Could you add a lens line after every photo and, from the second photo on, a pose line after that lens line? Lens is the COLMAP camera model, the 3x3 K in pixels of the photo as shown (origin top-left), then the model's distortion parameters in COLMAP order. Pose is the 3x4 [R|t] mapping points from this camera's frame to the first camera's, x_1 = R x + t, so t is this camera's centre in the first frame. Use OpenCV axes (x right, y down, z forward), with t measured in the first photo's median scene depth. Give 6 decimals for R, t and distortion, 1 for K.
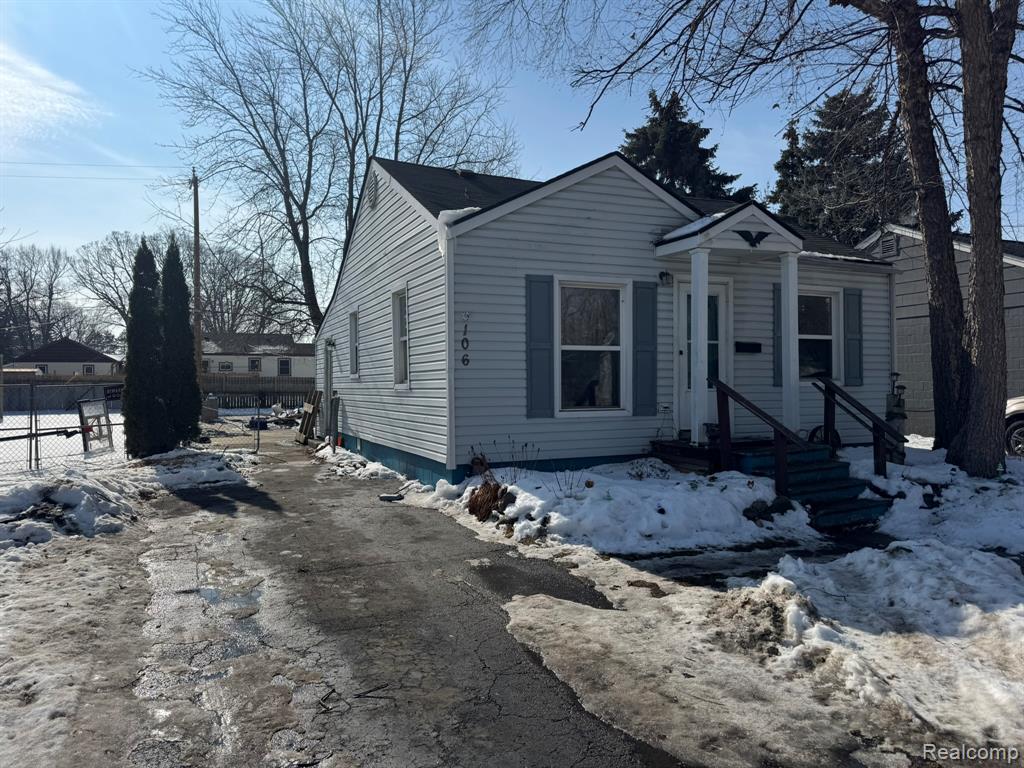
lens RADIAL K [[719.2, 0, 510.1], [0, 719.2, 389.6], [0, 0, 1]] dist [0.051706, -0.058937]
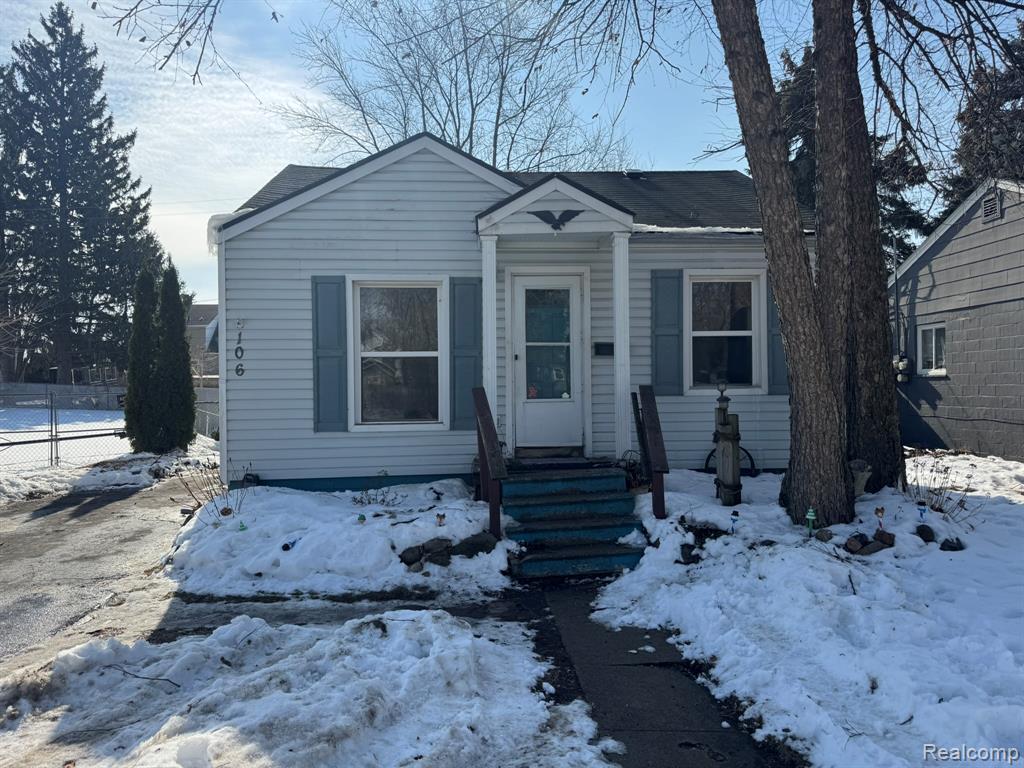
lens RADIAL K [[719.2, 0, 493.9], [0, 719.2, 392.2], [0, 0, 1]] dist [0.051706, -0.058937]
pose [[0.939623, -0.001333, -0.342208, 0.550552], [0.001829, 0.999998, 0.001127, -0.011661], [0.342205, -0.001685, 0.939624, 0.202682]]
